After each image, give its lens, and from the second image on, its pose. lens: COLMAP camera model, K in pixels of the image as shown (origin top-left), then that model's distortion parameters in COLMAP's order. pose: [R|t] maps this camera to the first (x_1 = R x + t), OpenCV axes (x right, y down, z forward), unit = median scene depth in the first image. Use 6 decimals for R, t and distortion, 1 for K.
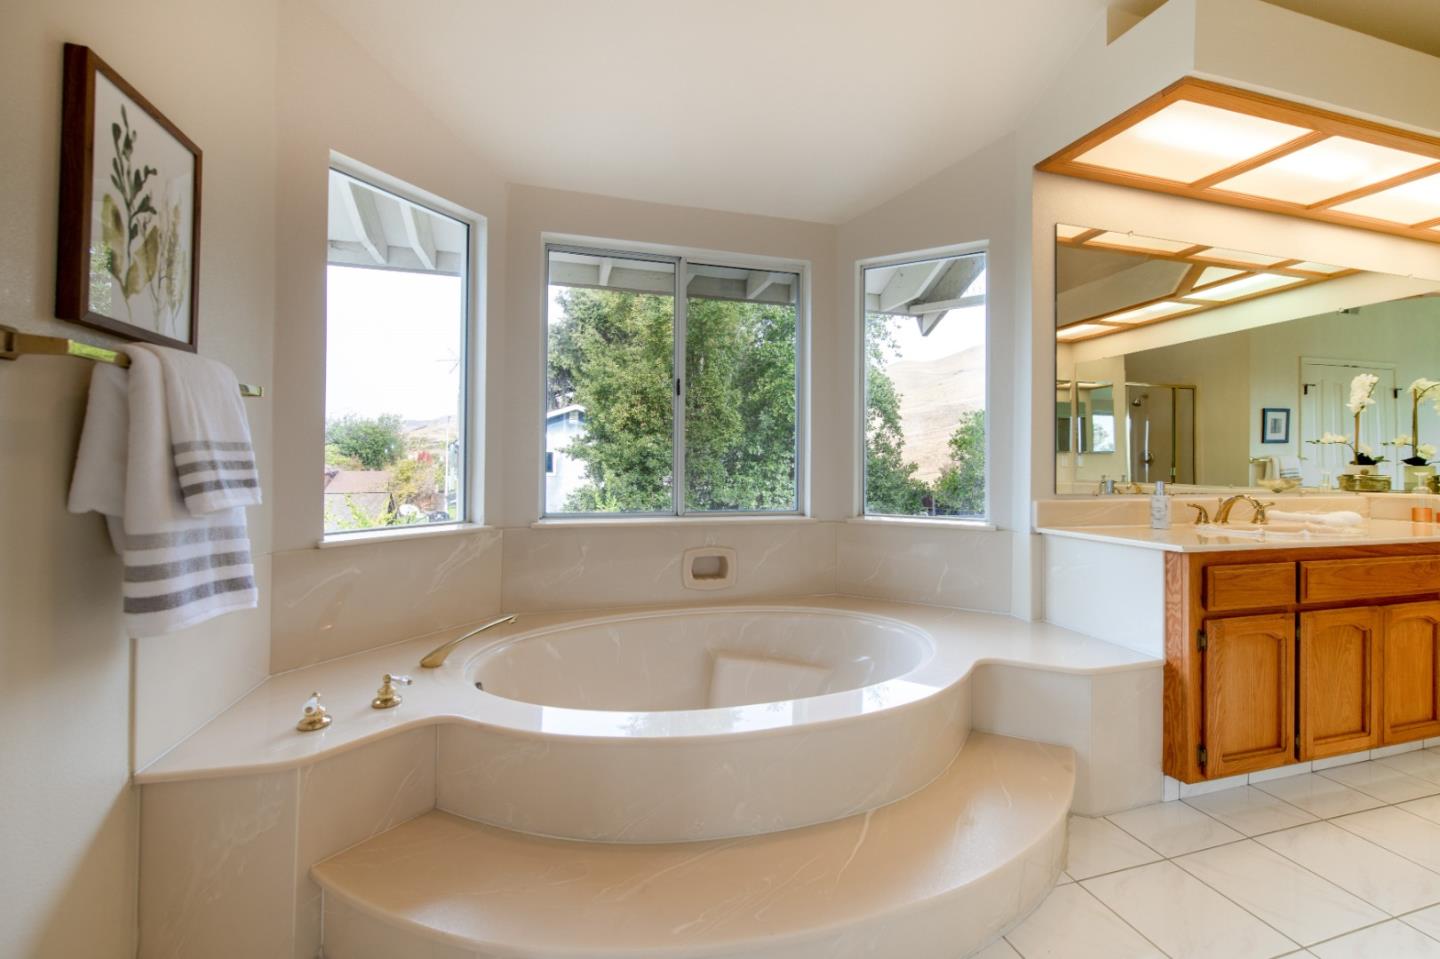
lens RADIAL K [[606.4, 0, 732.8], [0, 606.4, 457.4], [0, 0, 1]] dist [0.001642, 0.000578]
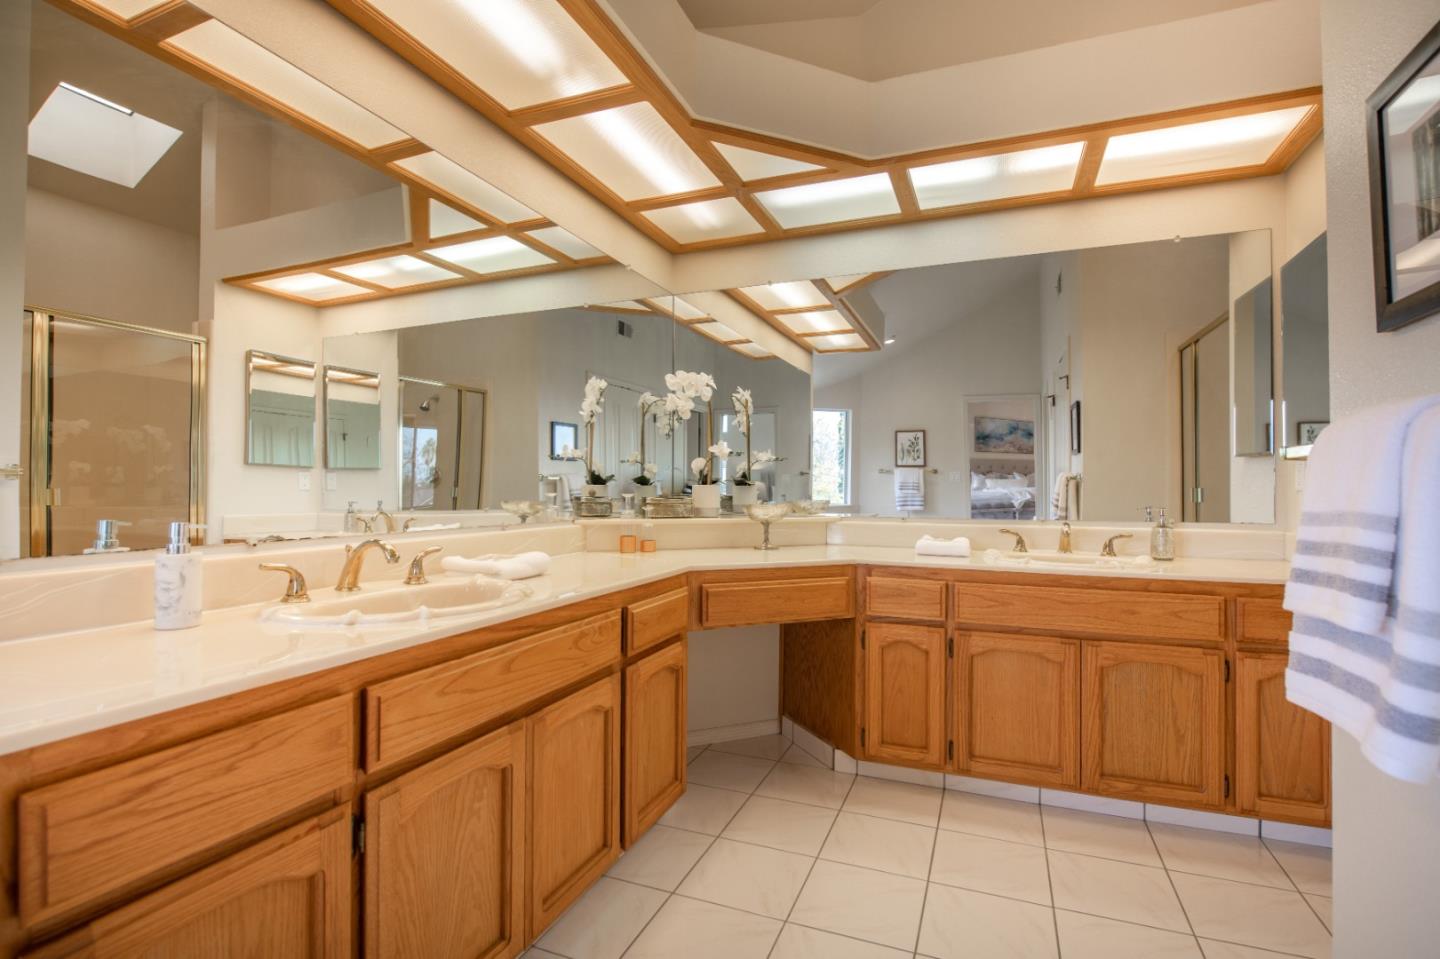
lens RADIAL K [[668.4, 0, 721.8], [0, 668.4, 479.9], [0, 0, 1]] dist [0.003251, 0.000148]
pose [[0.632026, 0.002392, 0.774944, 0.427526], [-0.006453, 0.999977, 0.002176, 0.002555], [-0.774920, -0.006376, 0.632027, 0.273843]]
